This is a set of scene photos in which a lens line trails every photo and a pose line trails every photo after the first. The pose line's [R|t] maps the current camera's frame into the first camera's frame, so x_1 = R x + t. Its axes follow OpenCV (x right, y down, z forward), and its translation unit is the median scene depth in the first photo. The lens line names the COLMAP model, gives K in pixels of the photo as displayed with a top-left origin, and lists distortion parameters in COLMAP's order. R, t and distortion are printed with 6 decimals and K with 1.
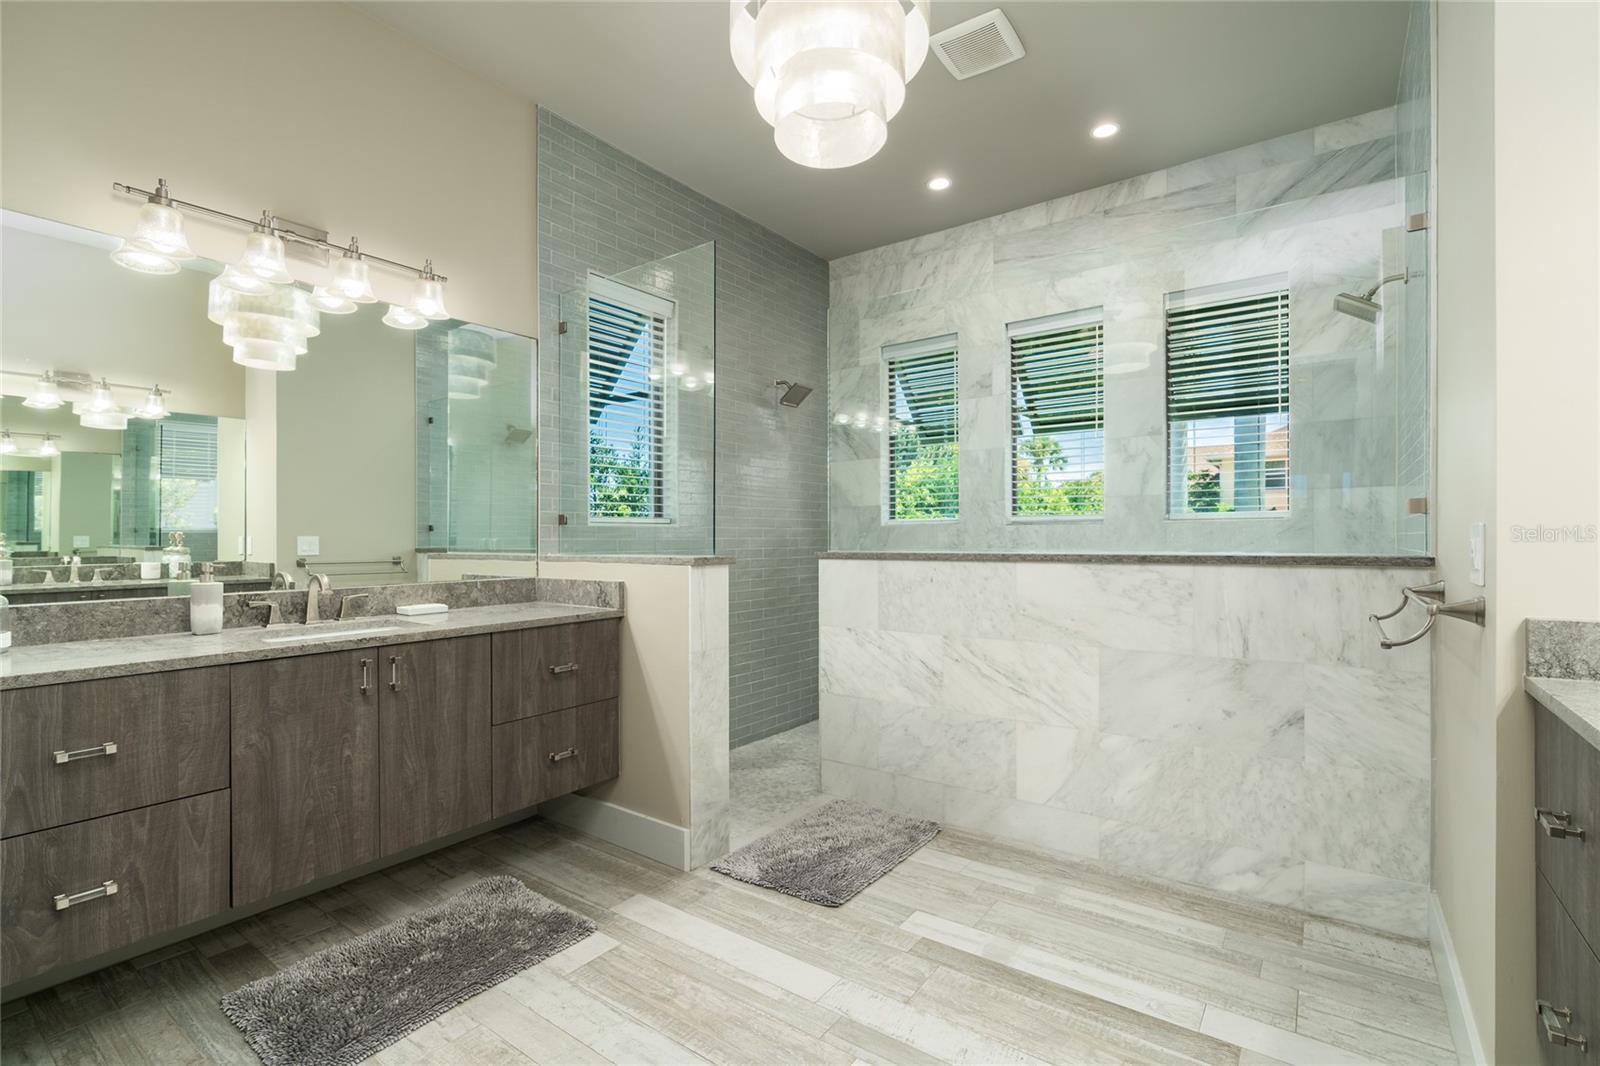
lens RADIAL K [[721.6, 0, 813.3], [0, 721.6, 534.2], [0, 0, 1]] dist [-0.010599, 0.001183]
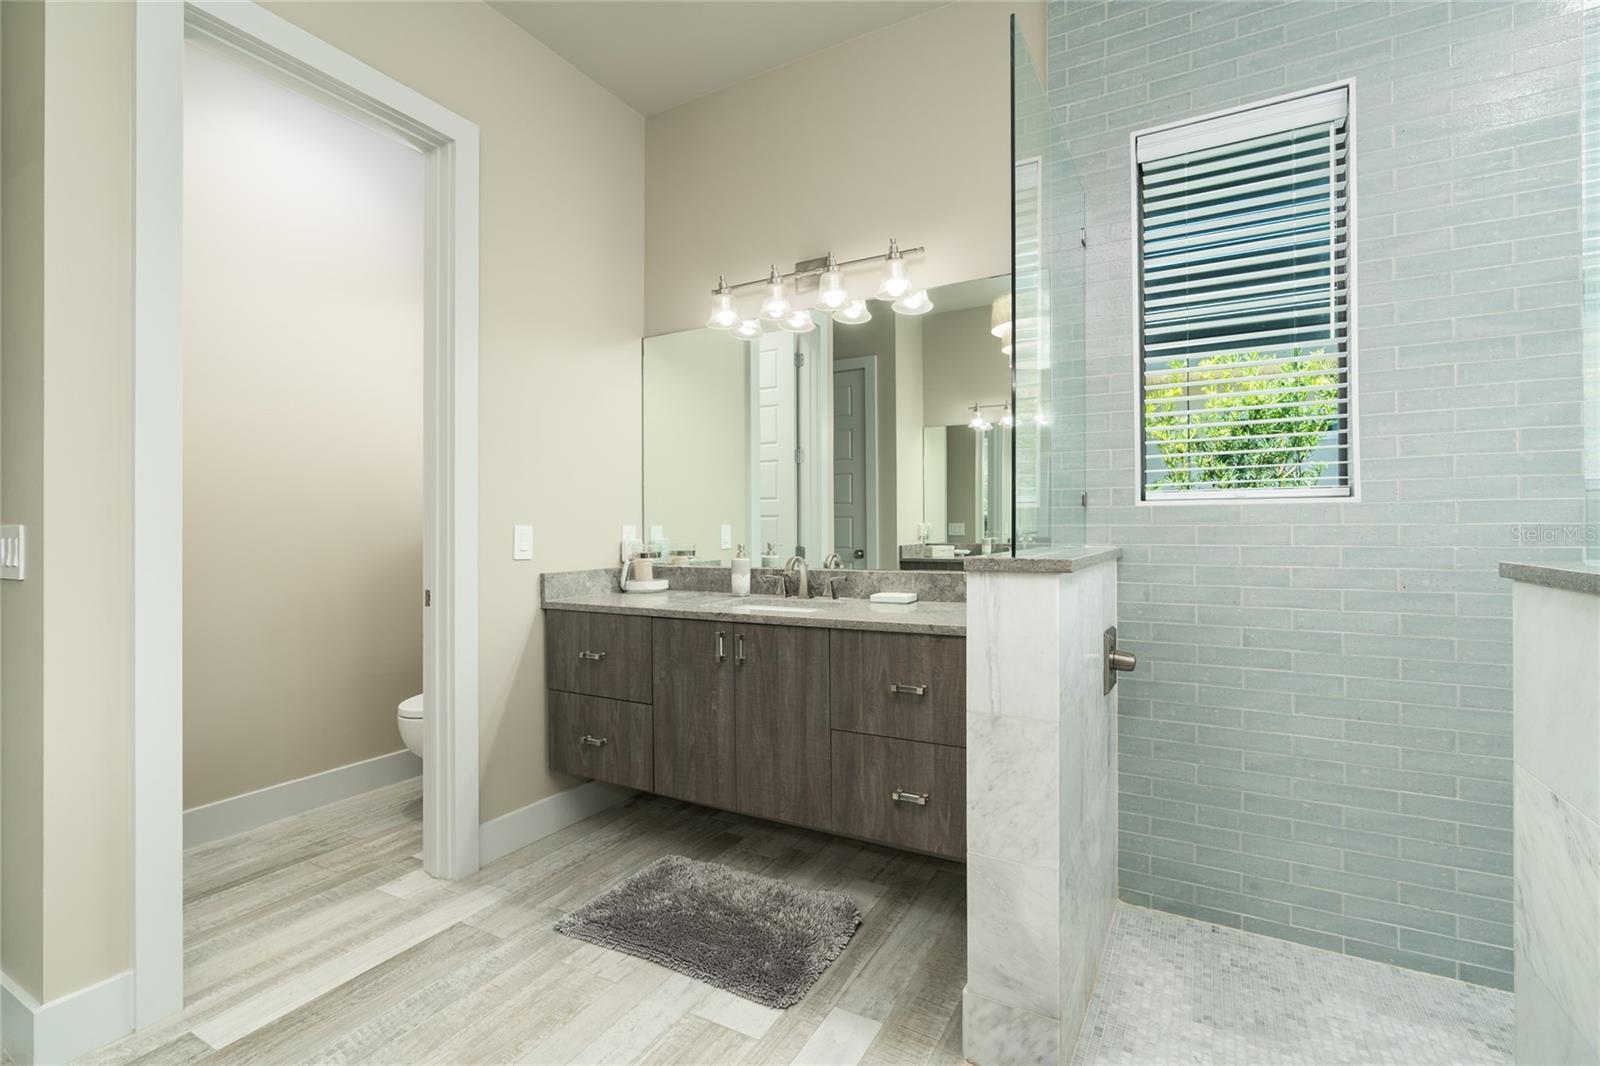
lens RADIAL K [[720.0, 0, 801.1], [0, 720.0, 518.7], [0, 0, 1]] dist [-0.013078, 0.000590]
pose [[0.114276, -0.006193, -0.993430, 0.494619], [0.010785, 0.999929, -0.004993, 0.000575], [0.993390, -0.010144, 0.114335, 0.909396]]
